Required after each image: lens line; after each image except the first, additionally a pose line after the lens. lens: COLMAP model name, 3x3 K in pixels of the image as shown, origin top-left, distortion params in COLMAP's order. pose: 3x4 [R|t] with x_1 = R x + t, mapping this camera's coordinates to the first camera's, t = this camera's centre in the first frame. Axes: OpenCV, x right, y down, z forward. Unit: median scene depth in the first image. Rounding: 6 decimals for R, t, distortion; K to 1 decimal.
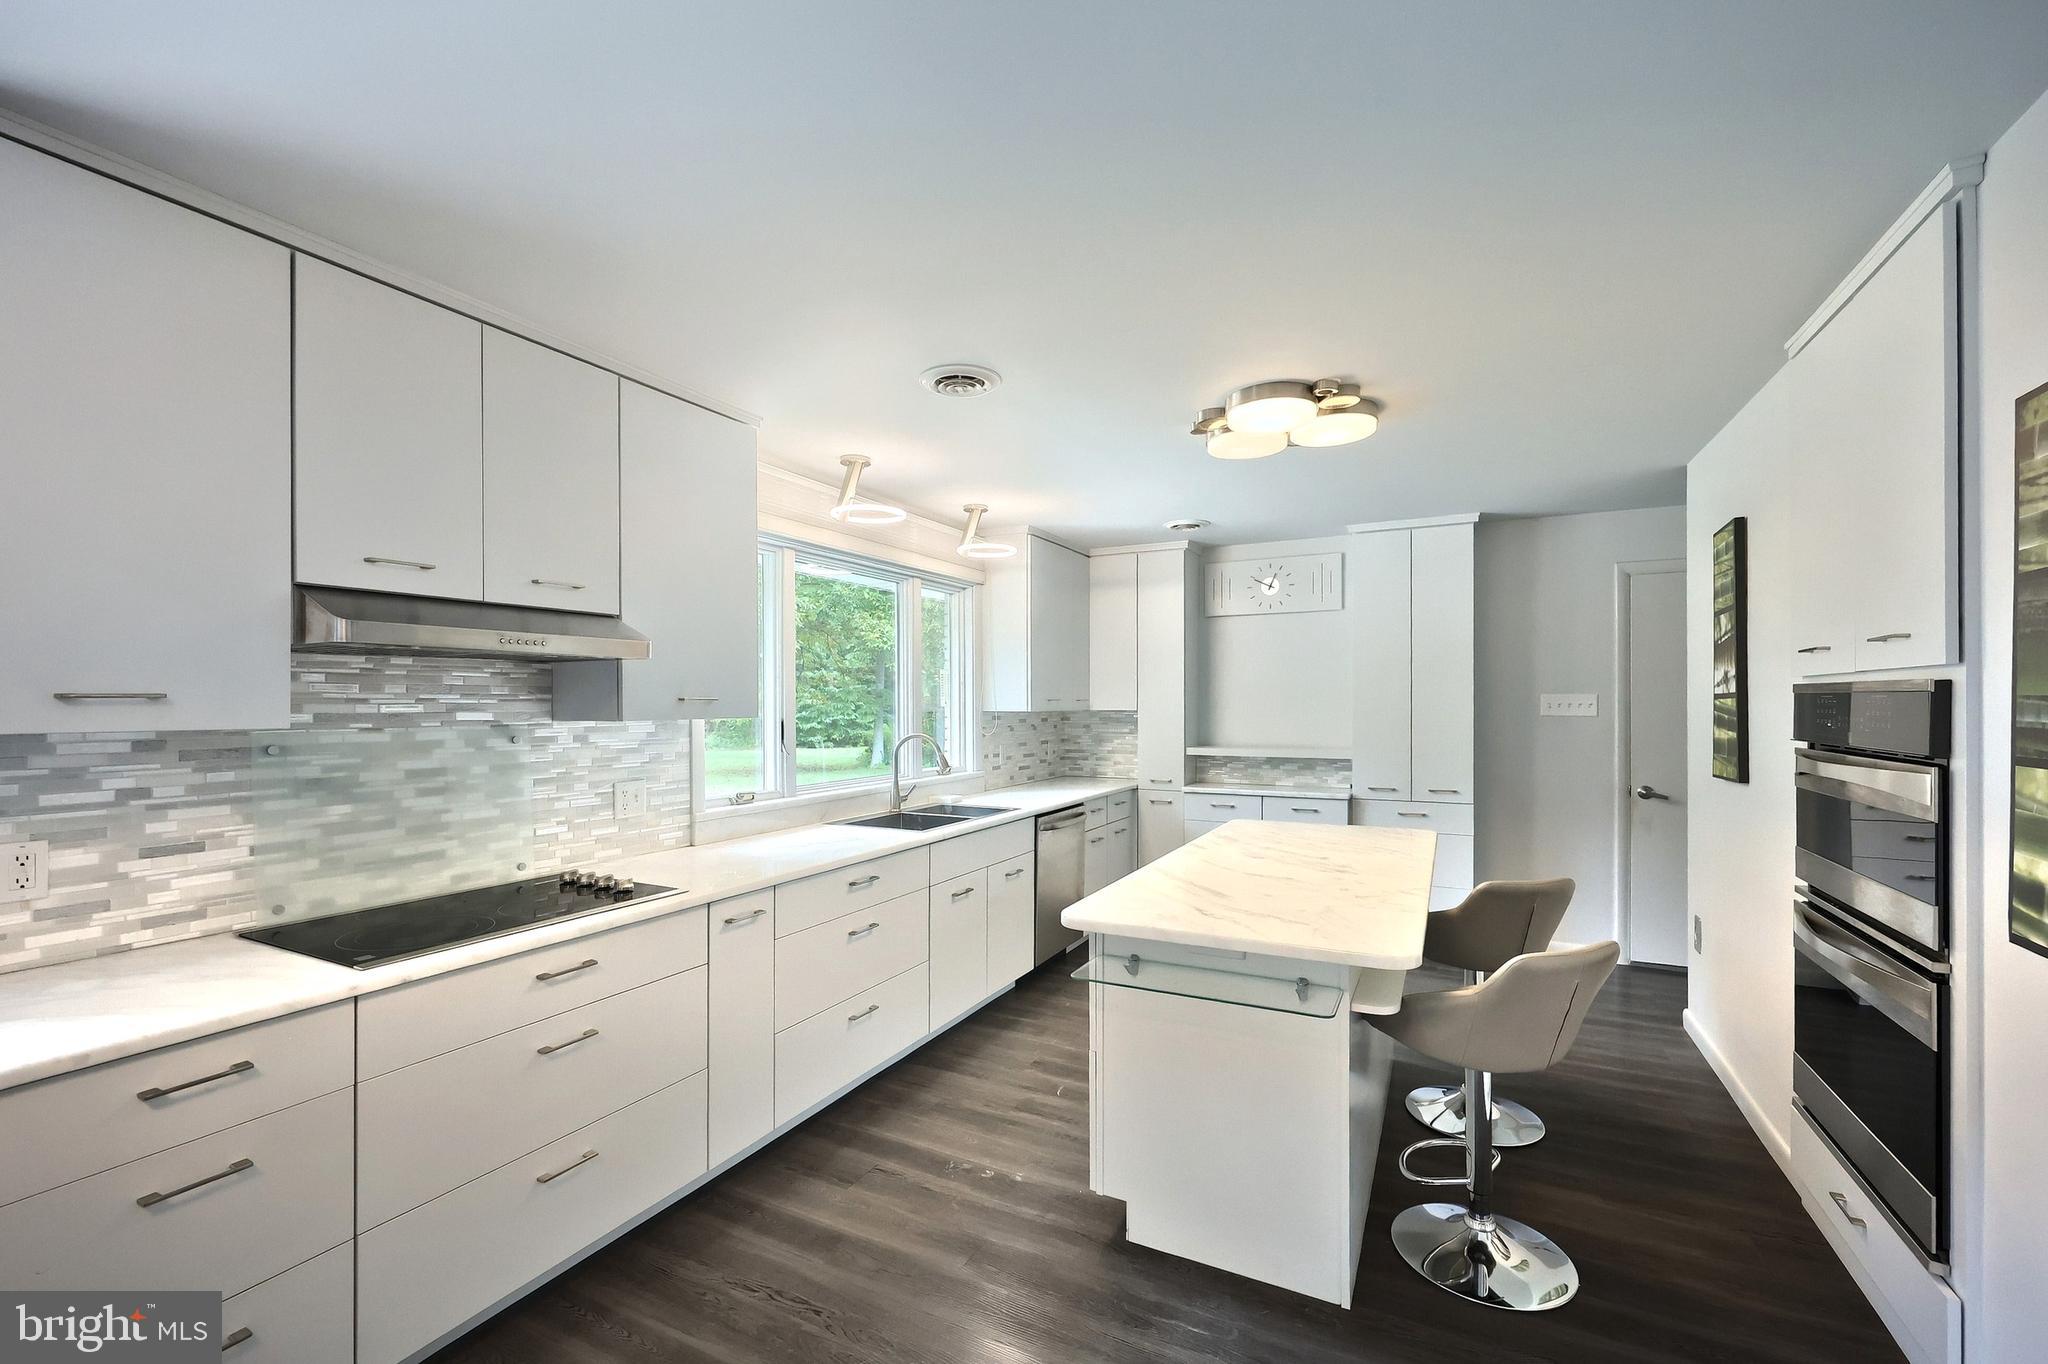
lens RADIAL K [[843.4, 0, 1021.1], [0, 843.4, 703.5], [0, 0, 1]] dist [0.001141, 0.000243]
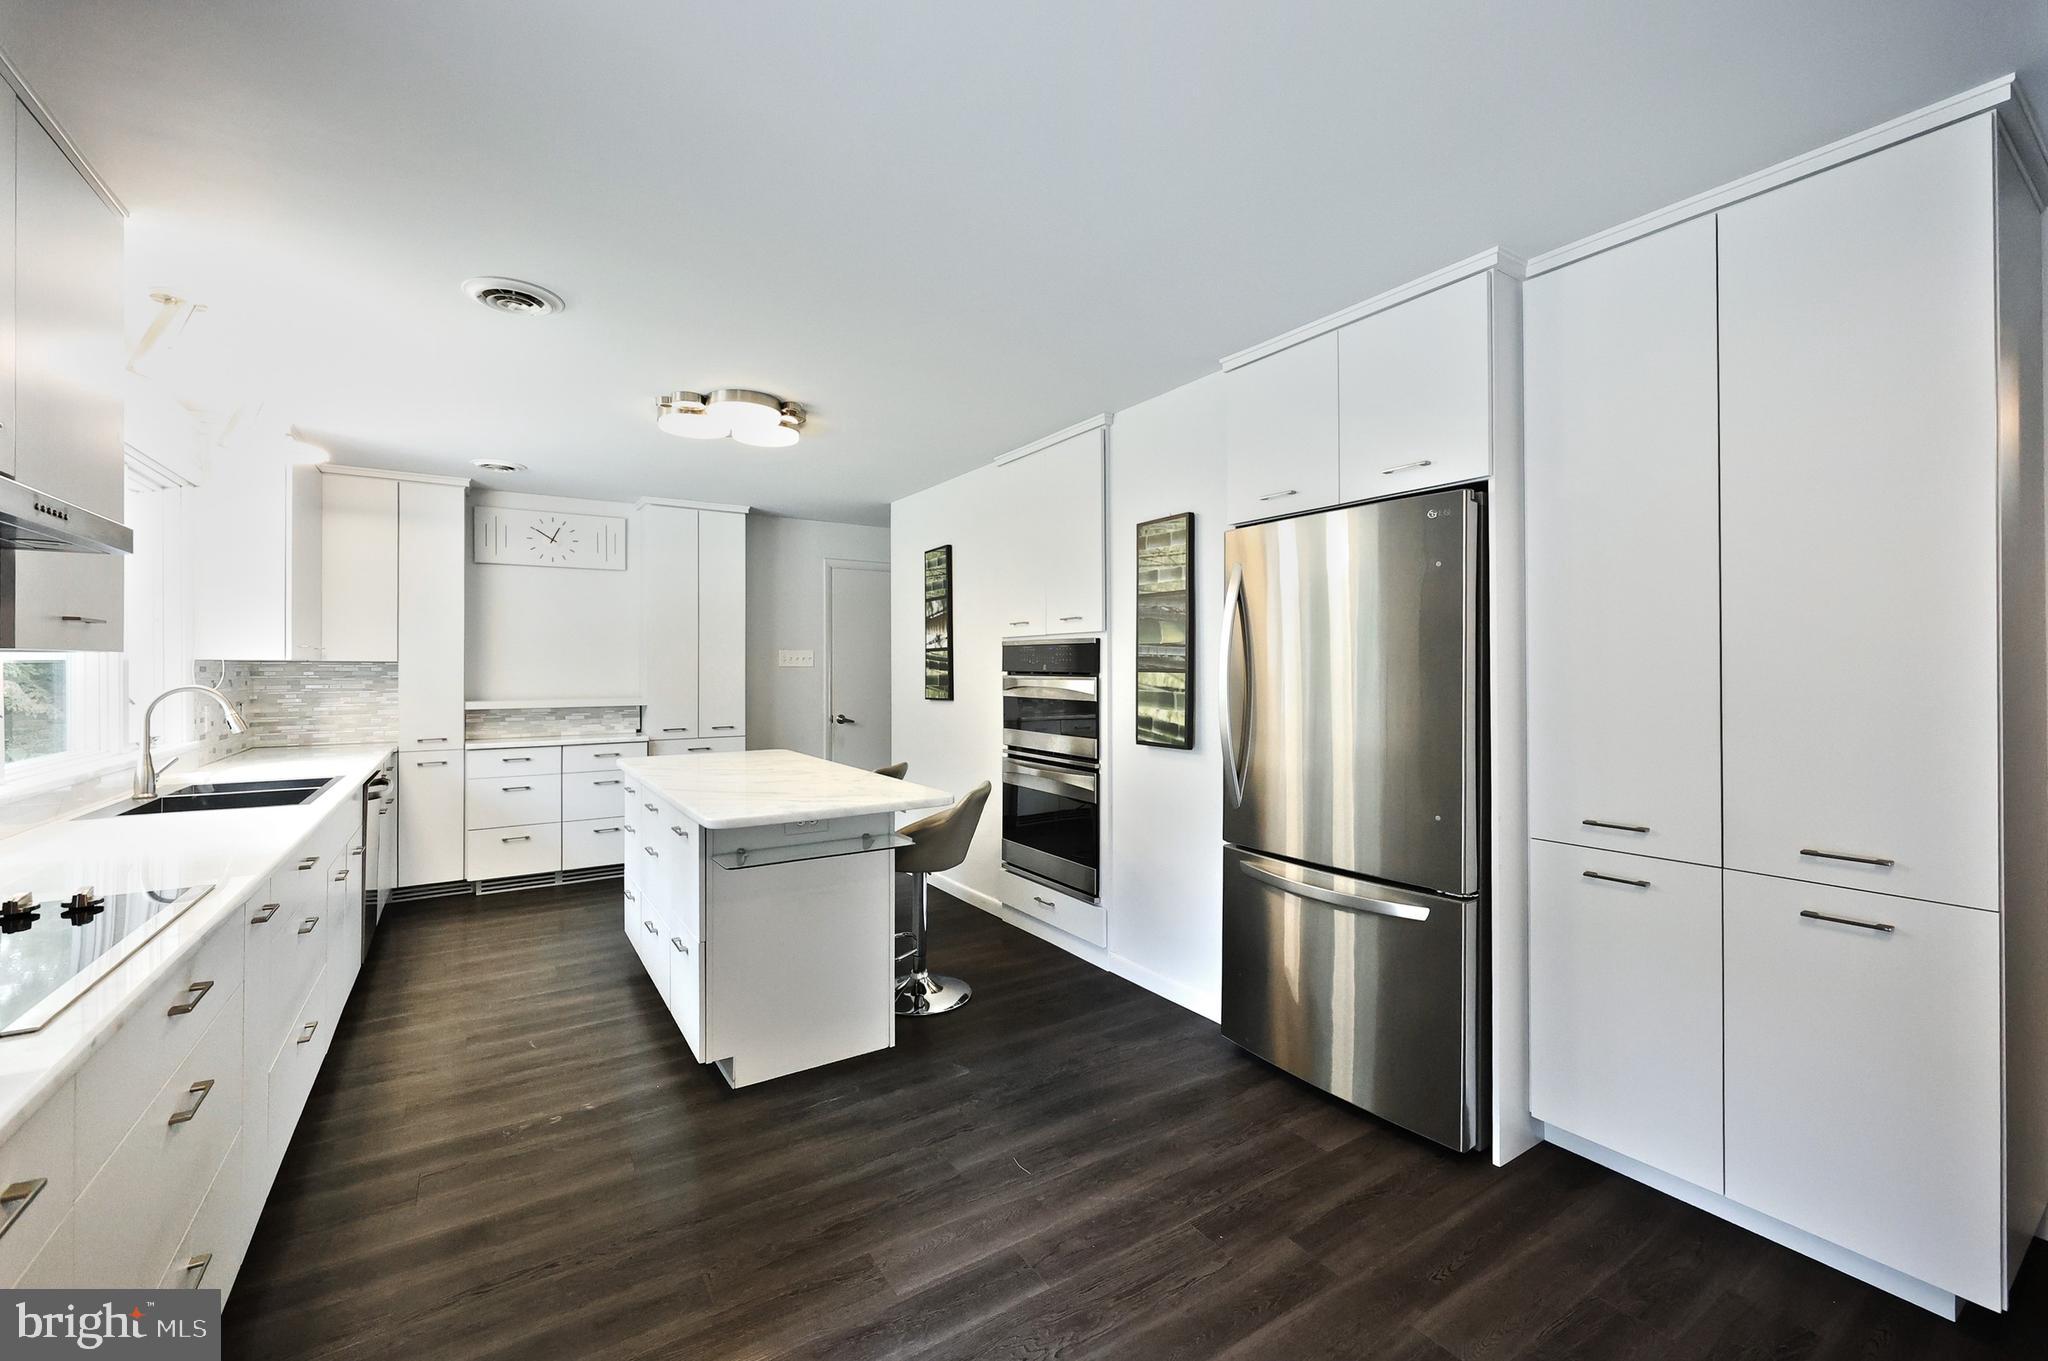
lens RADIAL K [[843.4, 0, 1002.1], [0, 843.4, 663.6], [0, 0, 1]] dist [0.001141, 0.000243]
pose [[0.500025, 0.006437, 0.865987, -0.550645], [0.000615, 0.999969, -0.007788, 0.031942], [-0.866011, 0.004427, 0.500006, 0.051690]]
